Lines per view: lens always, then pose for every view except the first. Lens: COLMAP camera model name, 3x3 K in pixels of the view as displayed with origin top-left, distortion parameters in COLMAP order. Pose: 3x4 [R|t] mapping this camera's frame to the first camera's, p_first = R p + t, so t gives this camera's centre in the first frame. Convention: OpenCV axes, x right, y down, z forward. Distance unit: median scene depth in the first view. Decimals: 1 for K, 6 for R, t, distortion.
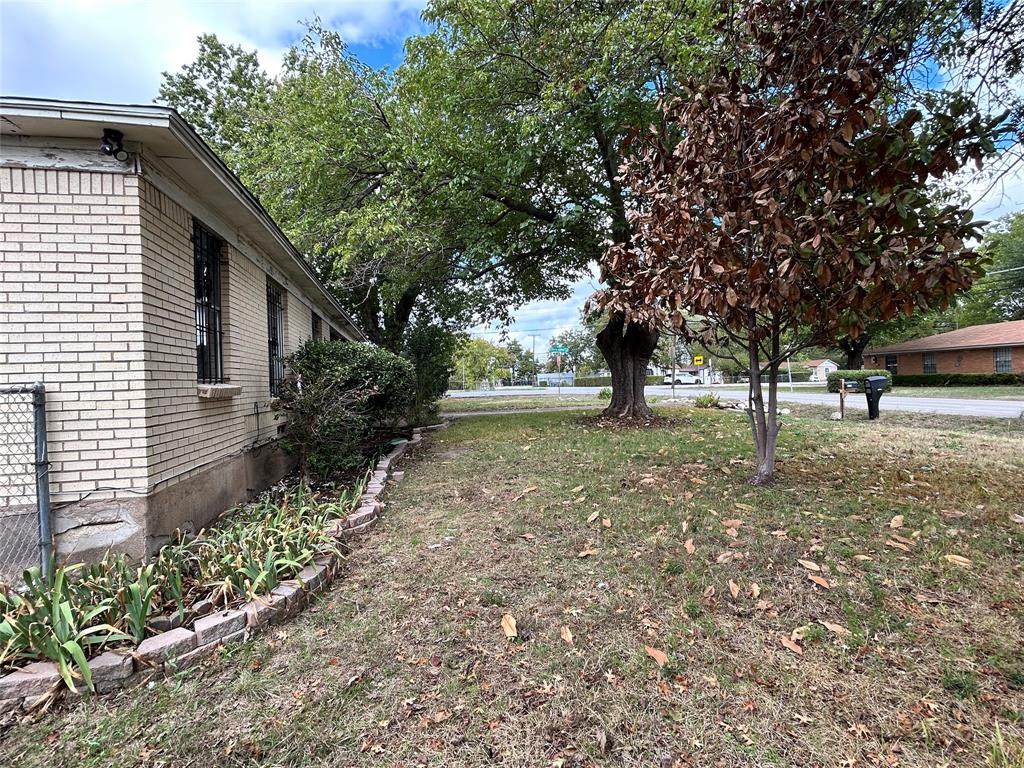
lens RADIAL K [[501.5, 0, 510.7], [0, 501.5, 380.0], [0, 0, 1]] dist [-0.000486, 0.000802]
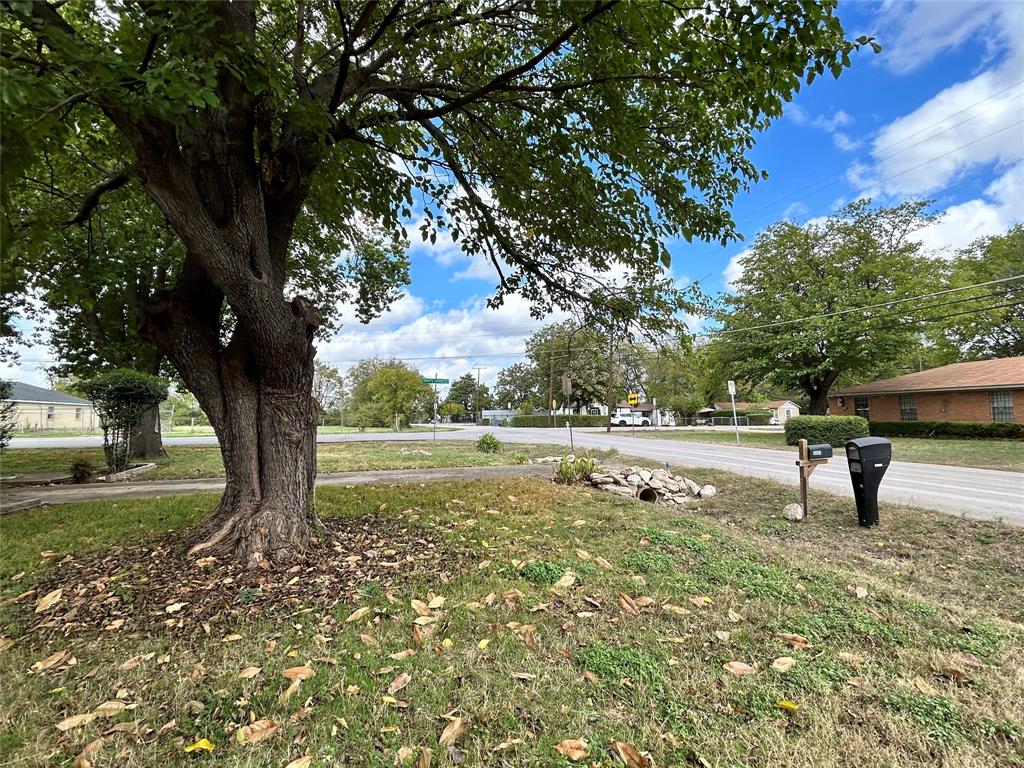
lens RADIAL K [[501.5, 0, 510.7], [0, 501.5, 380.0], [0, 0, 1]] dist [-0.000486, 0.000802]
pose [[0.998295, 0.021317, 0.054343, 0.163393], [-0.017409, 0.997295, -0.071405, -0.009943], [-0.055718, 0.070337, 0.995966, 0.245801]]
